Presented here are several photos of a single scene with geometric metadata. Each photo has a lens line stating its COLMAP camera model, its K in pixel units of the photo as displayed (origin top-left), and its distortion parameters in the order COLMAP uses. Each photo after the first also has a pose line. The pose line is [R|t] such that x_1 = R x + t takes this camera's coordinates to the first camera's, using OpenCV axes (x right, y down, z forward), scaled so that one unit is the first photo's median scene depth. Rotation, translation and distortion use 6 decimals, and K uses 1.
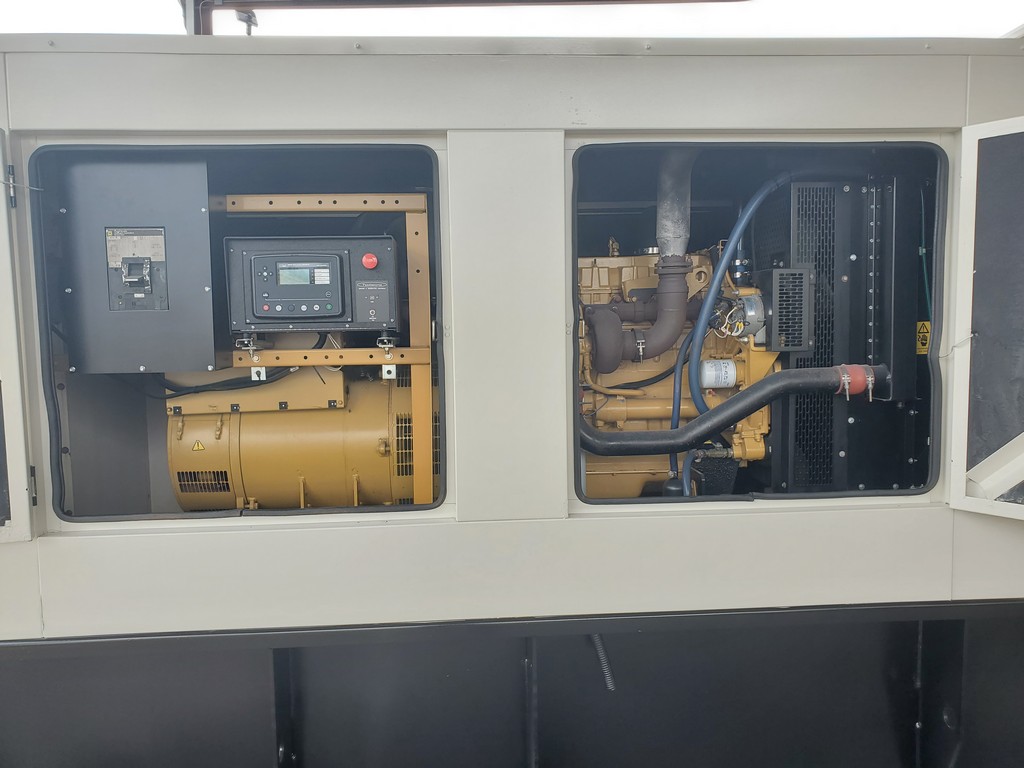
lens RADIAL K [[754.2, 0, 509.8], [0, 754.2, 368.2], [0, 0, 1]] dist [-0.000135, 0.000627]
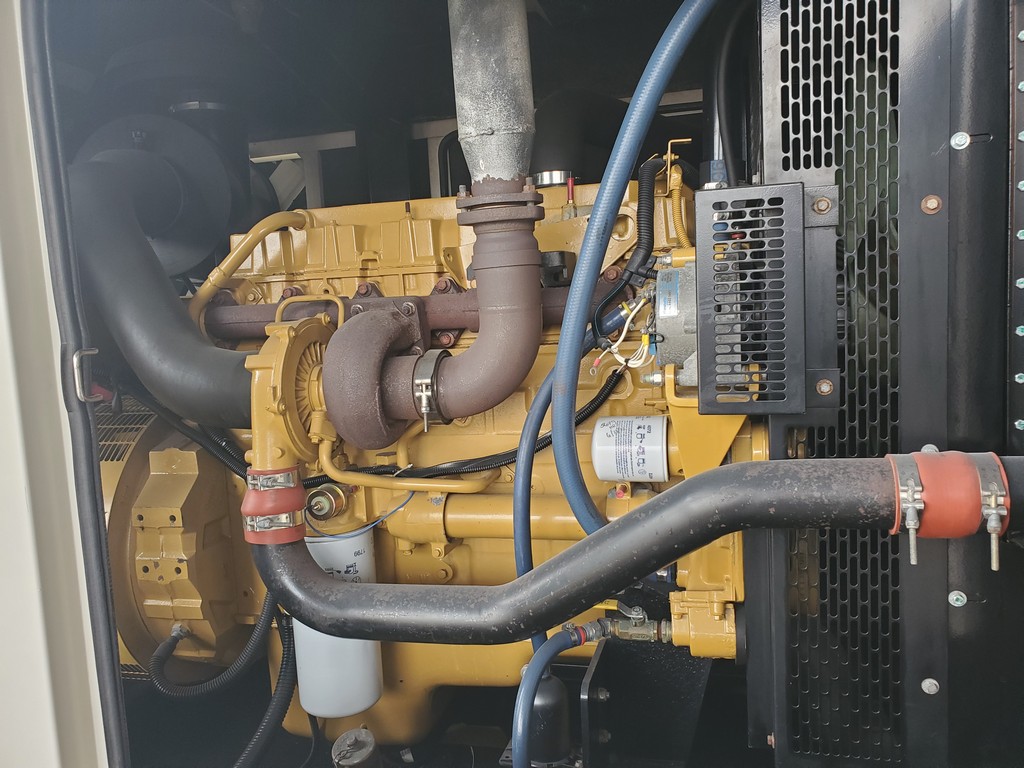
lens RADIAL K [[790.5, 0, 512.0], [0, 790.5, 384.0], [0, 0, 1]] dist [0.006431, 0.002165]
pose [[0.949627, -0.001795, -0.313379, 0.379842], [0.016989, 0.998808, 0.045760, -0.056404], [0.312923, -0.048779, 0.948525, 0.594527]]
